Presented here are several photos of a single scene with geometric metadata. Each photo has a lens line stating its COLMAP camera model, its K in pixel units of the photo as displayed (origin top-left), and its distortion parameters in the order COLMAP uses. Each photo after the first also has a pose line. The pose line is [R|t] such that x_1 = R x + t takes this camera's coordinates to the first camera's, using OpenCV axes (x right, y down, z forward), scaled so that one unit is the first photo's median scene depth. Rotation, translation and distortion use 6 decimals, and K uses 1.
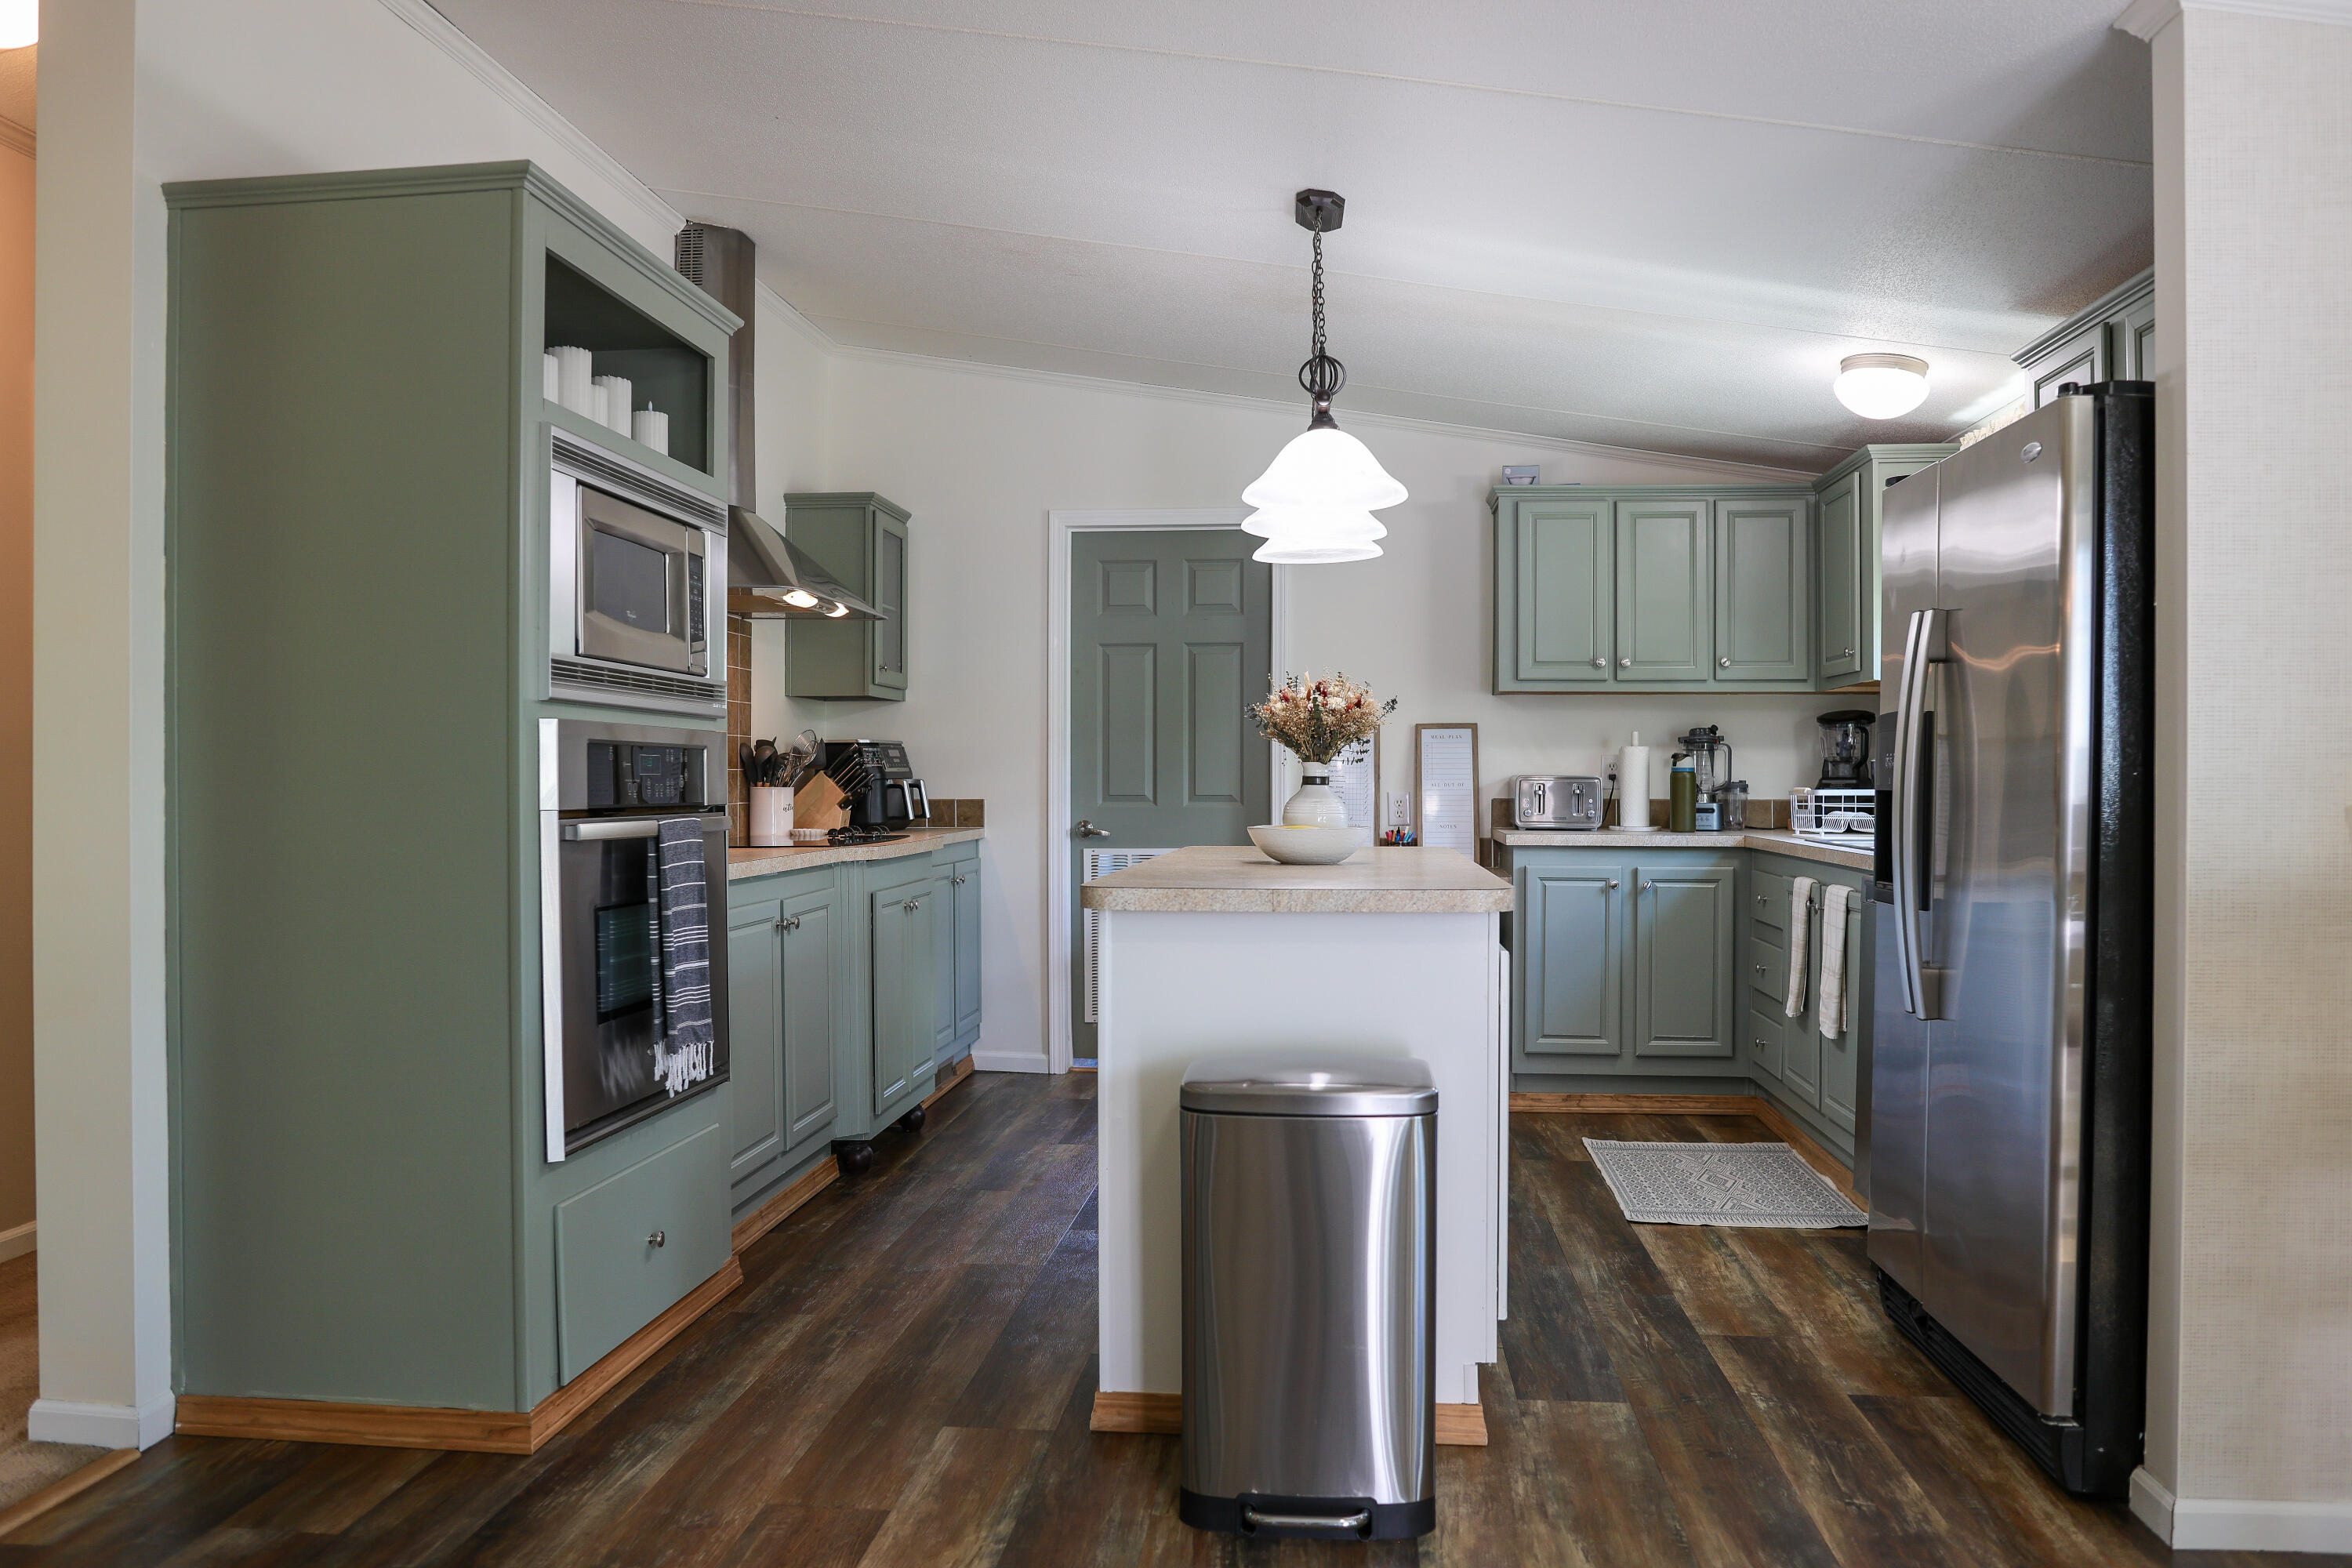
lens RADIAL K [[1617.7, 0, 1186.0], [0, 1617.7, 783.0], [0, 0, 1]] dist [-0.064666, 0.028984]
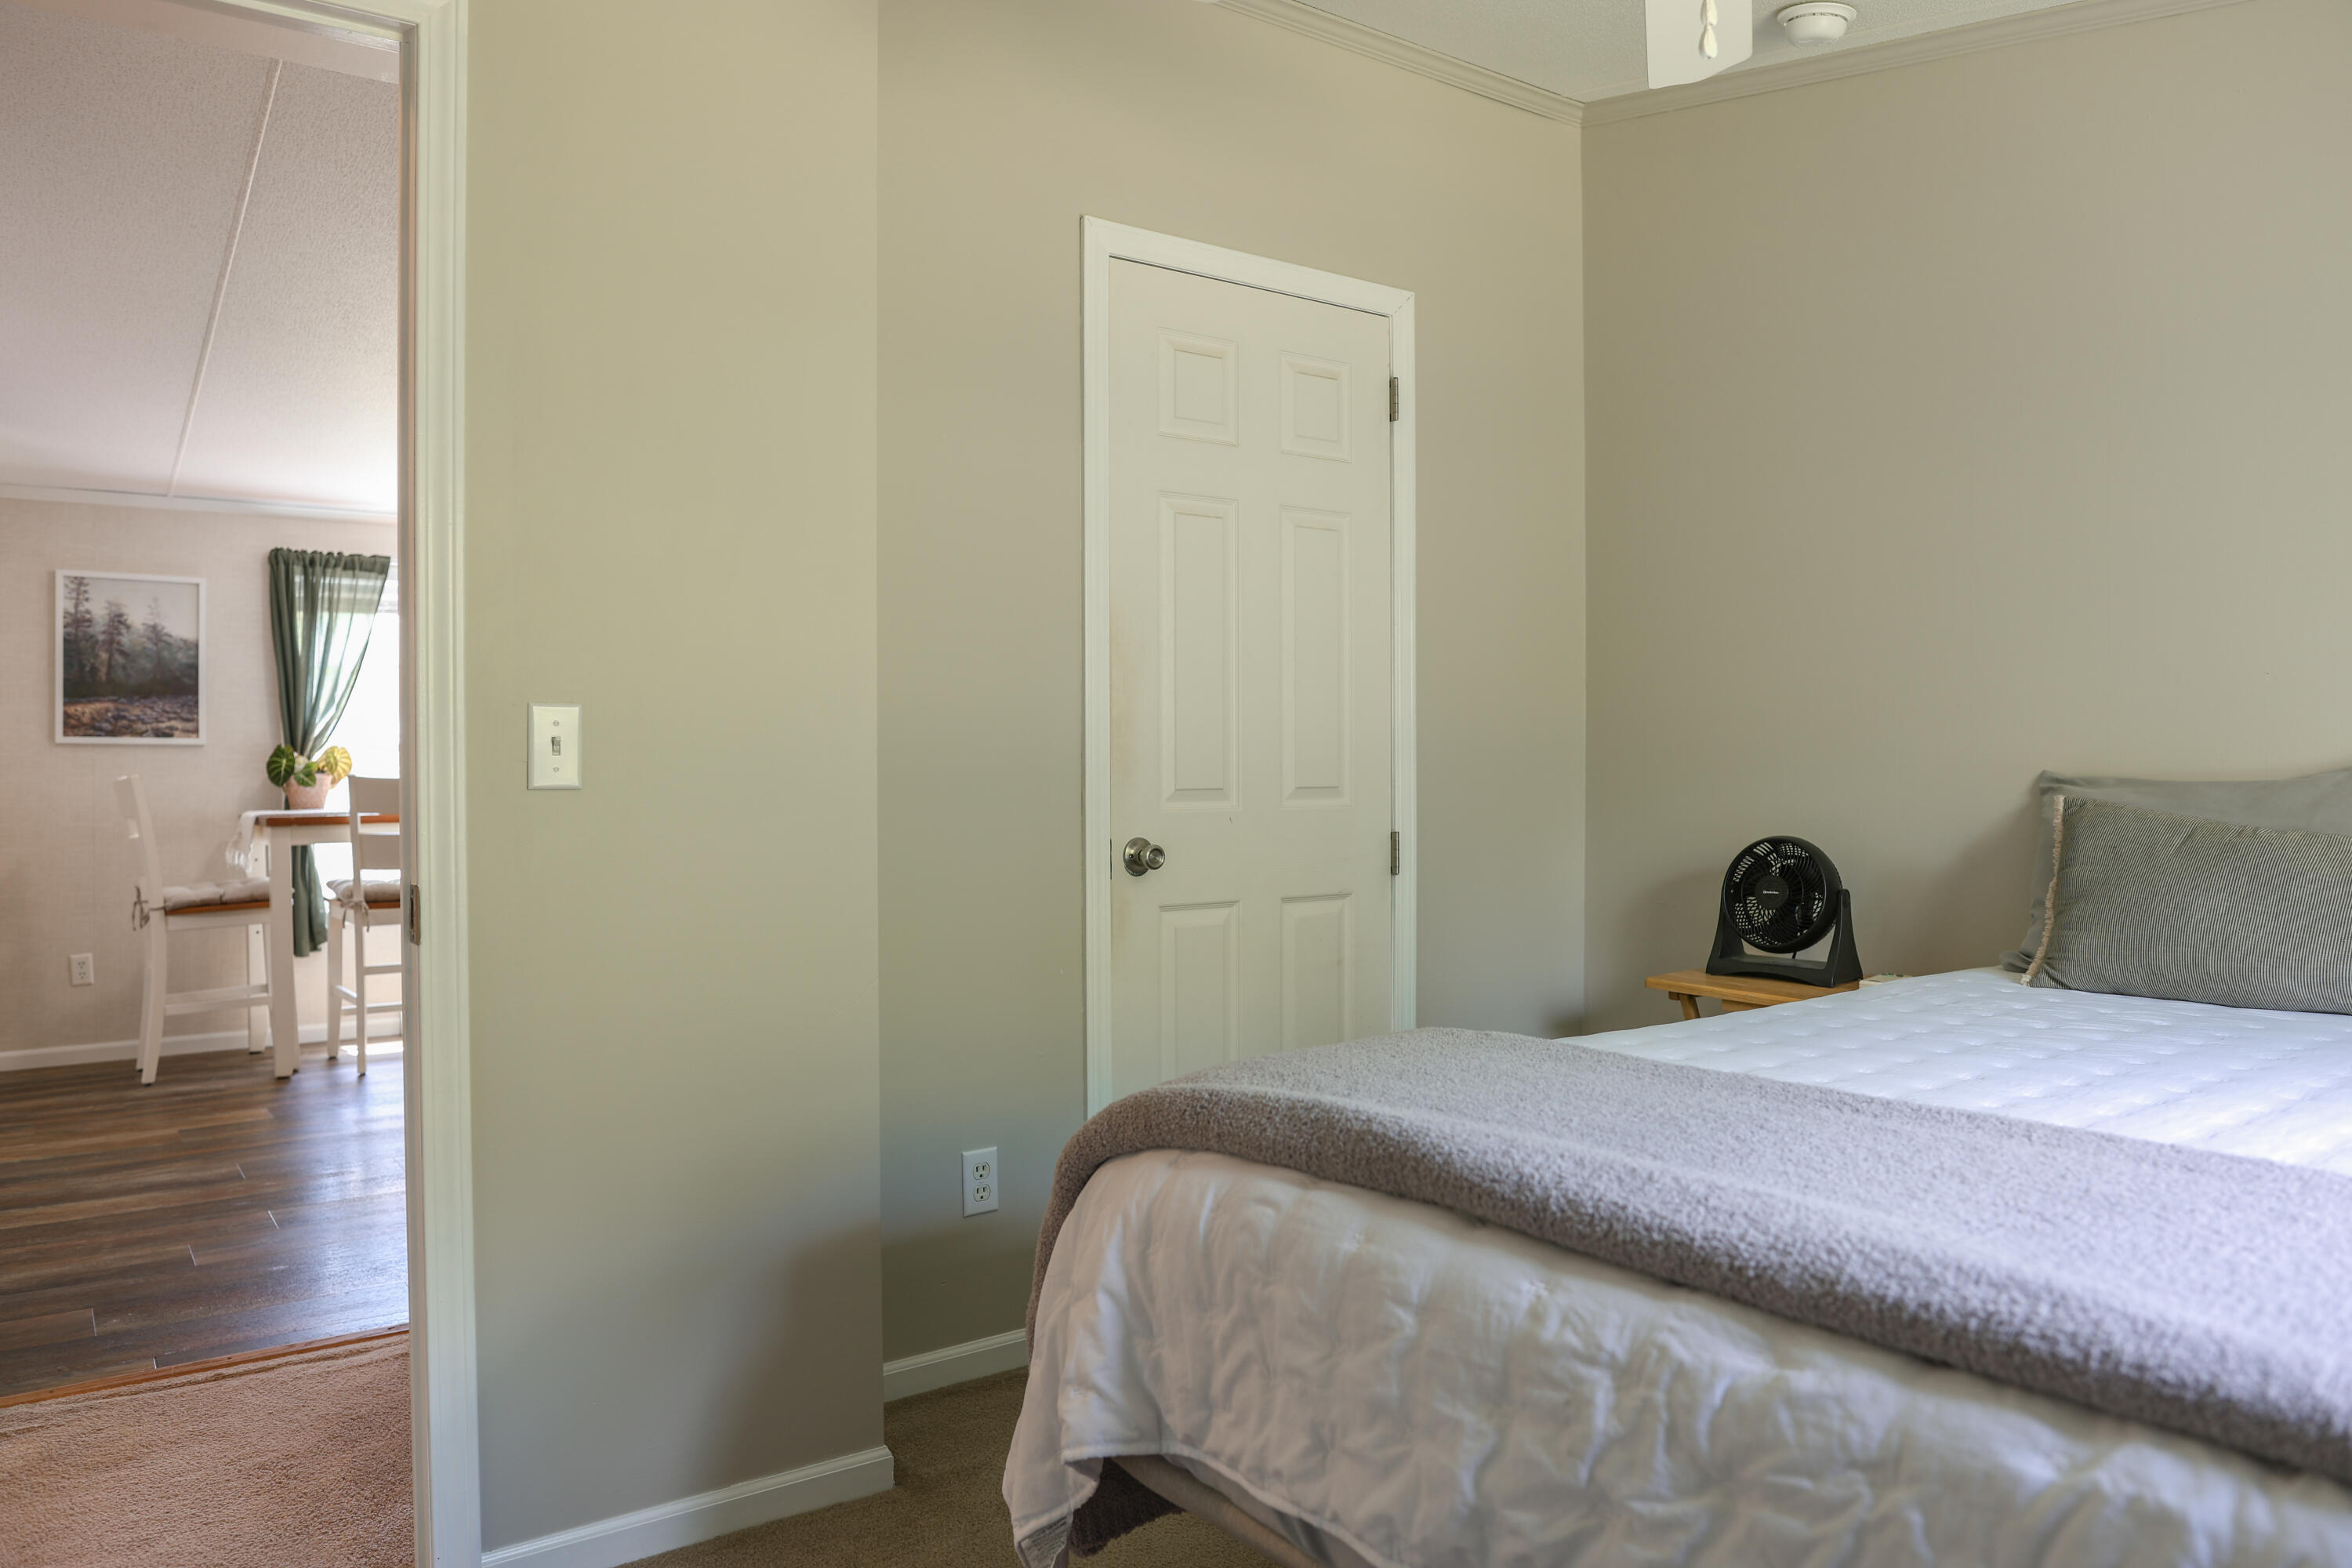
lens RADIAL K [[1617.7, 0, 1186.0], [0, 1617.7, 783.0], [0, 0, 1]] dist [-0.064666, 0.028984]
pose [[-0.668892, -0.005776, 0.743337, -1.178284], [0.010969, 0.999784, 0.017639, -0.002613], [-0.743279, 0.019952, -0.668684, 0.636363]]
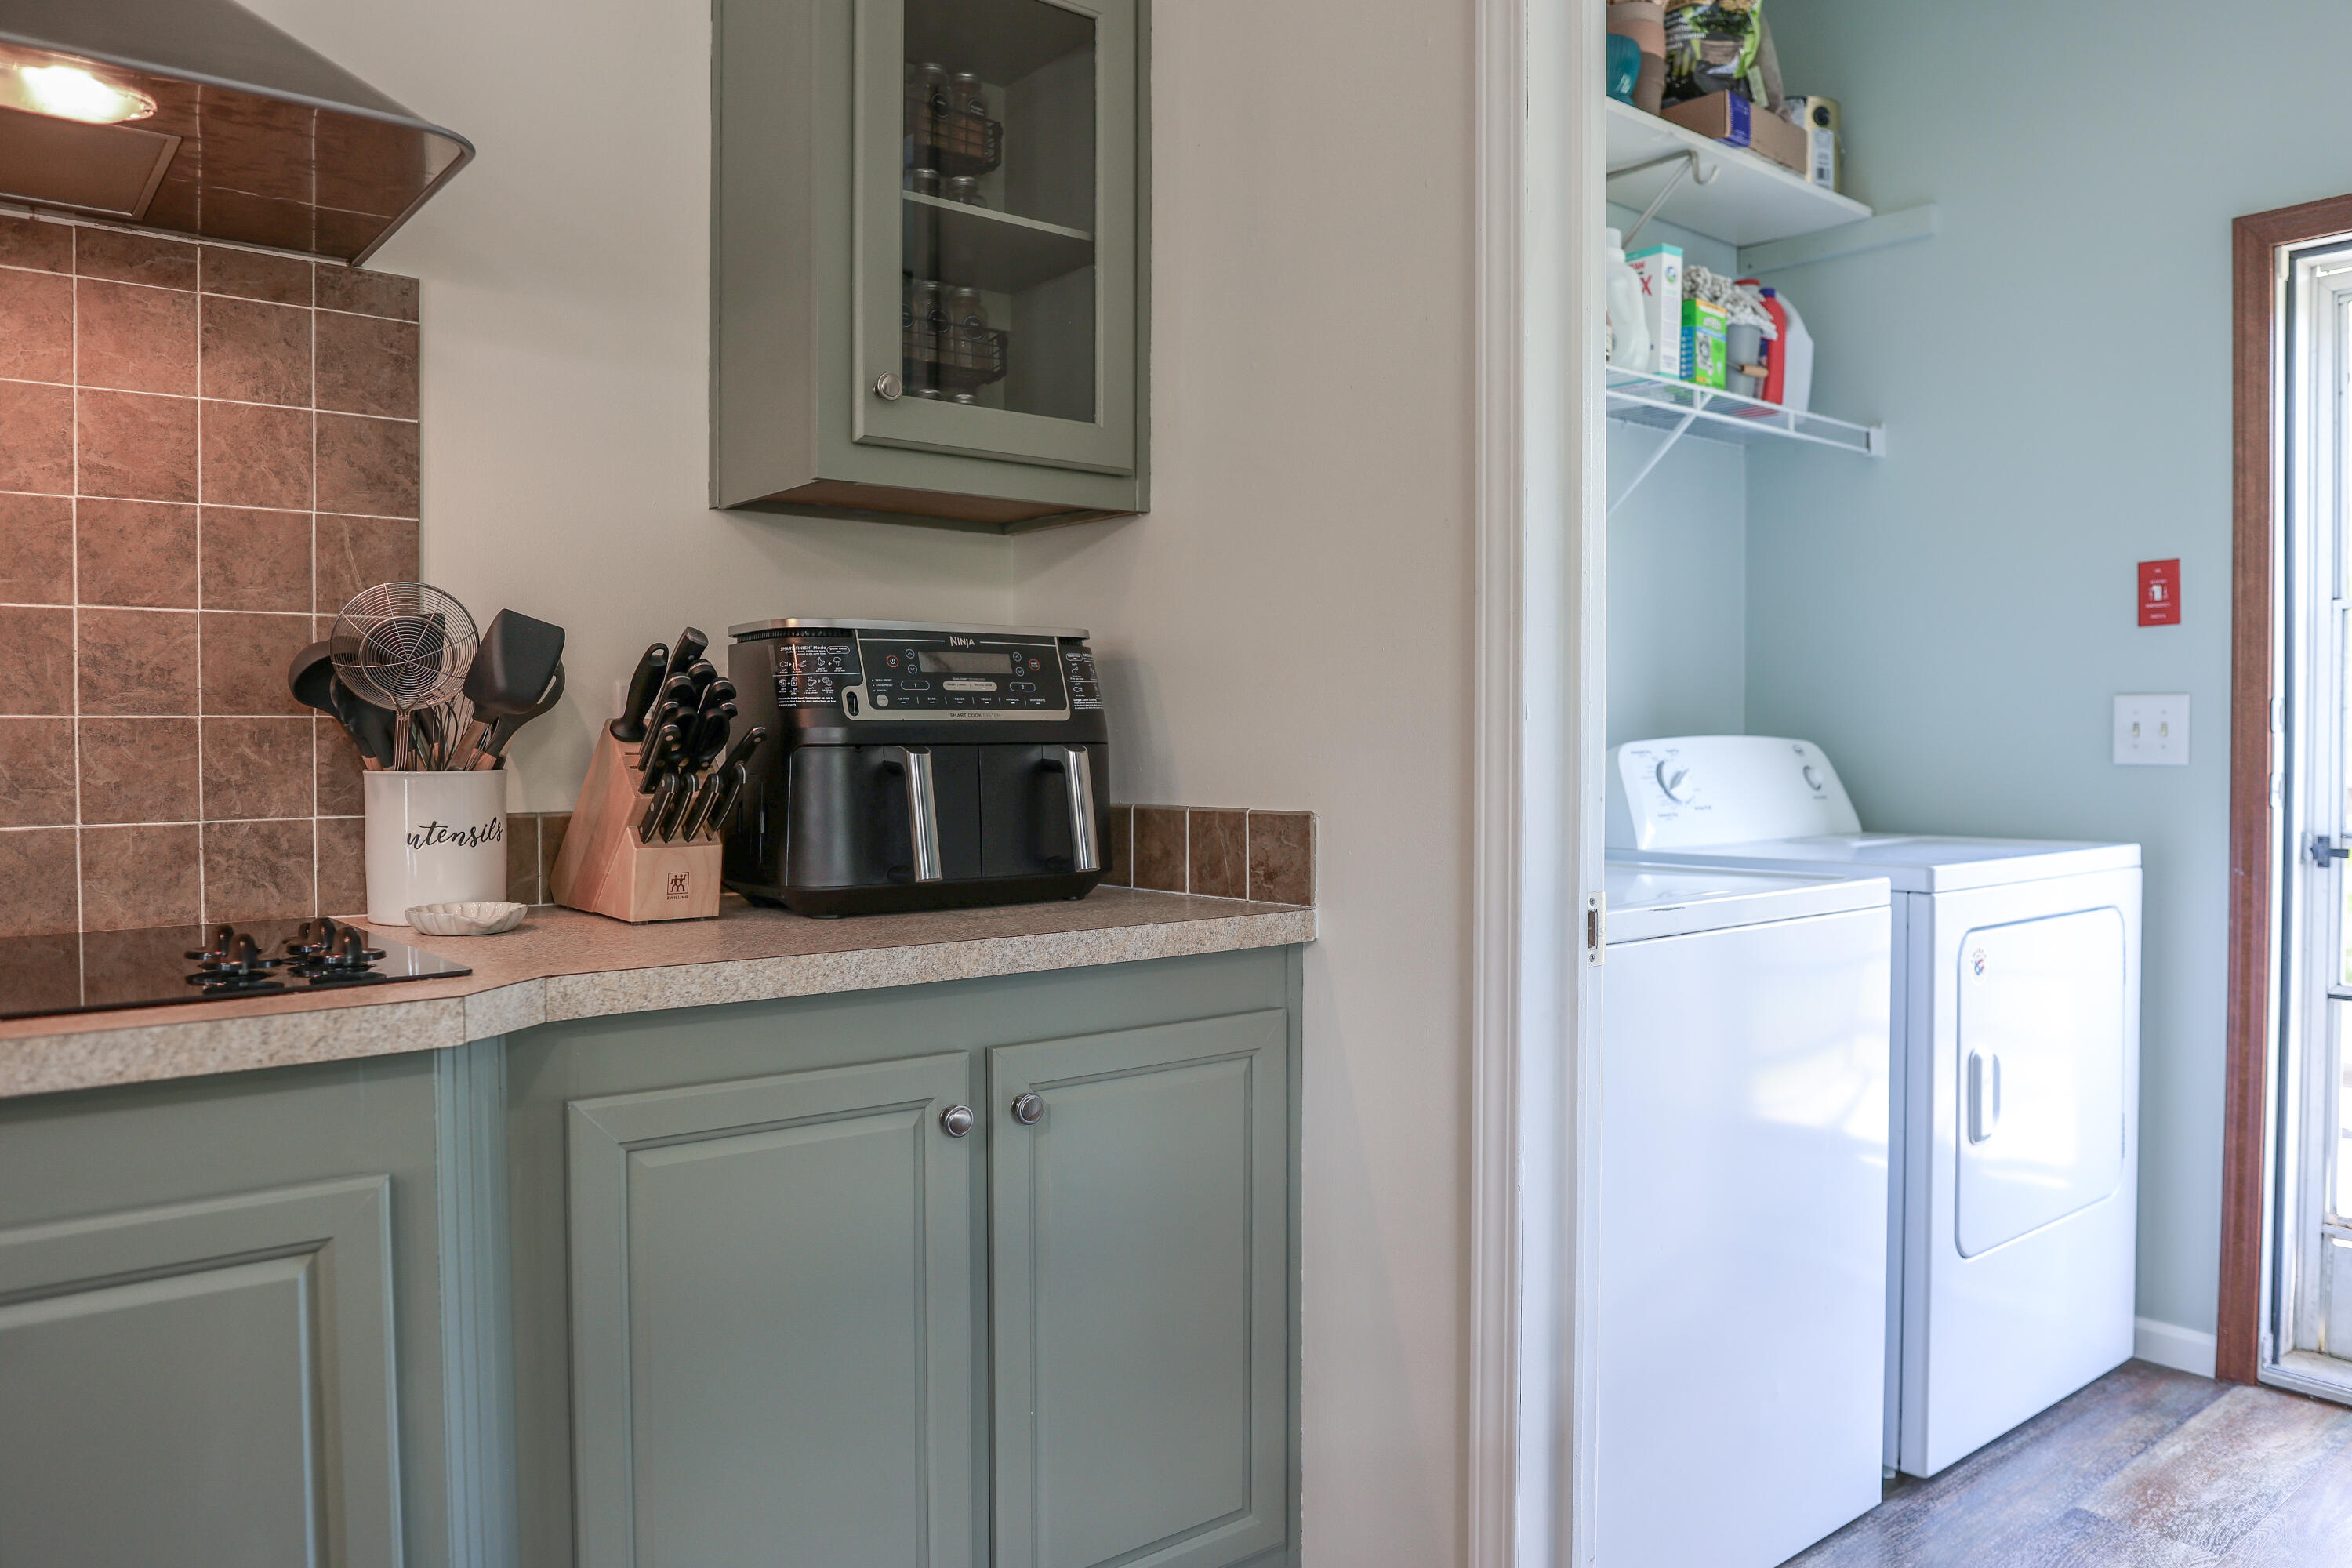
lens RADIAL K [[1617.7, 0, 1186.0], [0, 1617.7, 783.0], [0, 0, 1]] dist [-0.064666, 0.028984]
pose [[0.704293, 0.017747, -0.709688, 0.097467], [-0.002444, 0.999742, 0.022575, -0.003101], [0.709905, -0.014164, 0.704155, 1.067939]]
